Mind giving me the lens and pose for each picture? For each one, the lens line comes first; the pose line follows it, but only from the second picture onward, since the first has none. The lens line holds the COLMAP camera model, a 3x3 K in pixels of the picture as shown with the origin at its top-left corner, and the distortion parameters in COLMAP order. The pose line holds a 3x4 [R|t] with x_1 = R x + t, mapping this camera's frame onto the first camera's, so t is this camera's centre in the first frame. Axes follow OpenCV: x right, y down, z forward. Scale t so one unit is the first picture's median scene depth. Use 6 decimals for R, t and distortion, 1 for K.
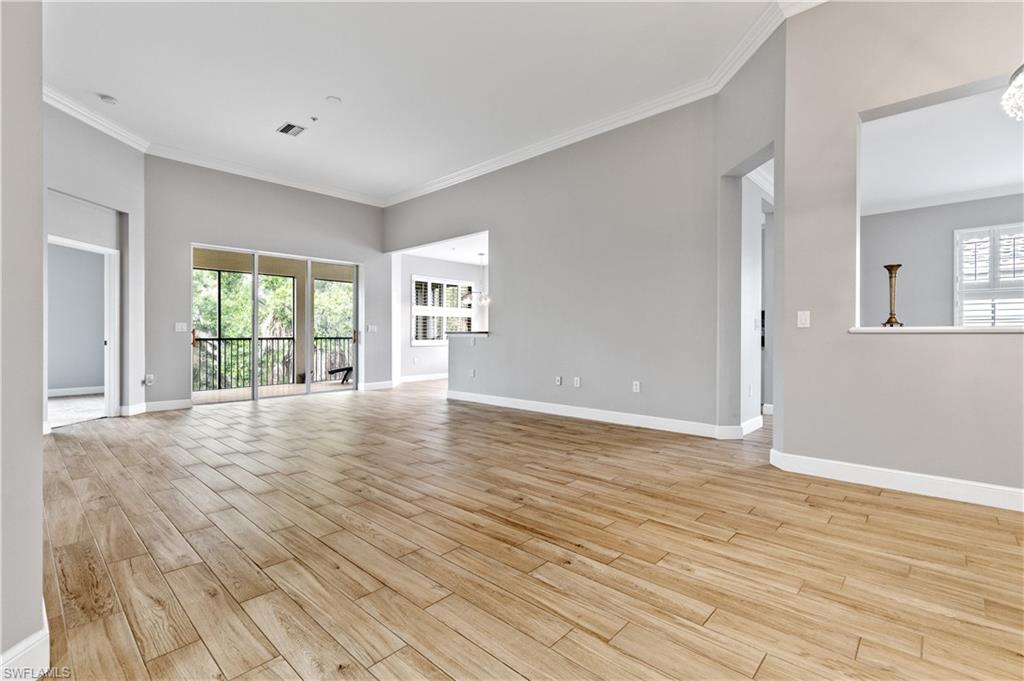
lens RADIAL K [[459.8, 0, 507.3], [0, 459.8, 331.1], [0, 0, 1]] dist [0.005546, -0.001165]
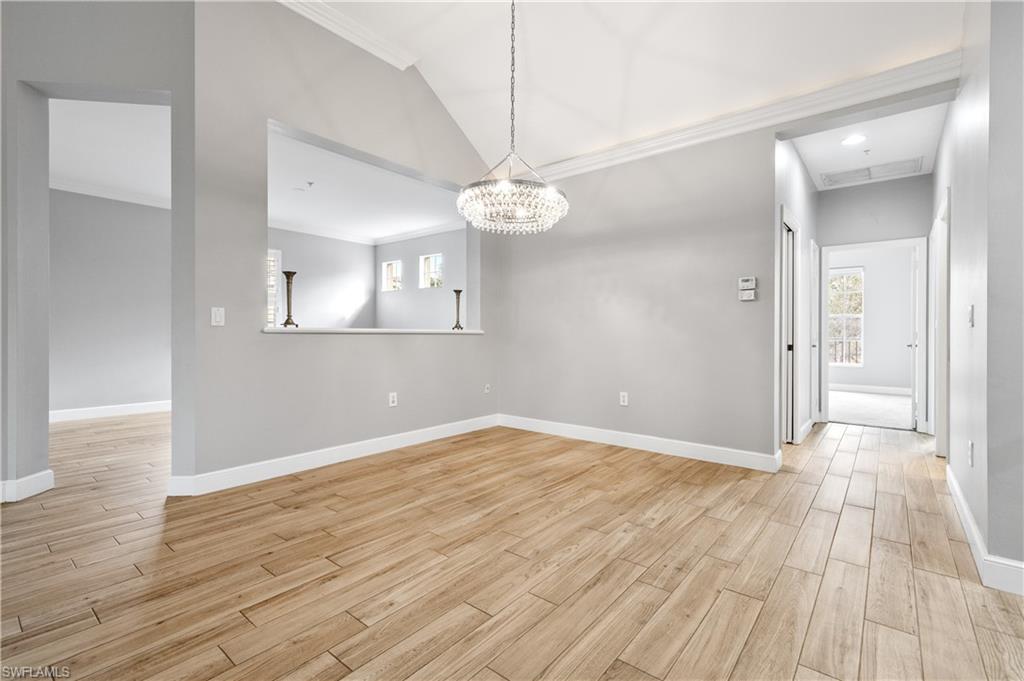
lens RADIAL K [[459.8, 0, 525.1], [0, 459.8, 314.8], [0, 0, 1]] dist [0.005546, -0.001165]
pose [[-0.082867, 0.043529, 0.995610, -0.242374], [-0.012103, 0.998928, -0.044682, 0.002555], [-0.996487, -0.015753, -0.082251, 0.384742]]
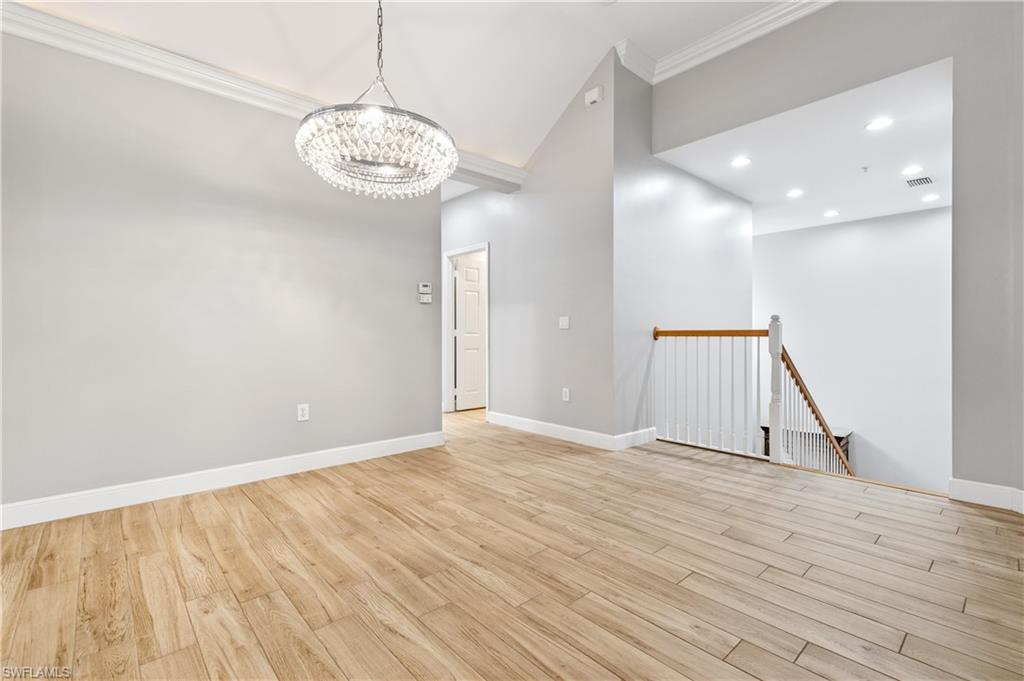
lens RADIAL K [[459.8, 0, 508.6], [0, 459.8, 335.7], [0, 0, 1]] dist [0.005546, -0.001165]
pose [[-0.996371, 0.001756, 0.085104, 0.303483], [0.001551, 0.999996, -0.002471, 0.004483], [-0.085108, -0.002330, -0.996369, 0.852081]]
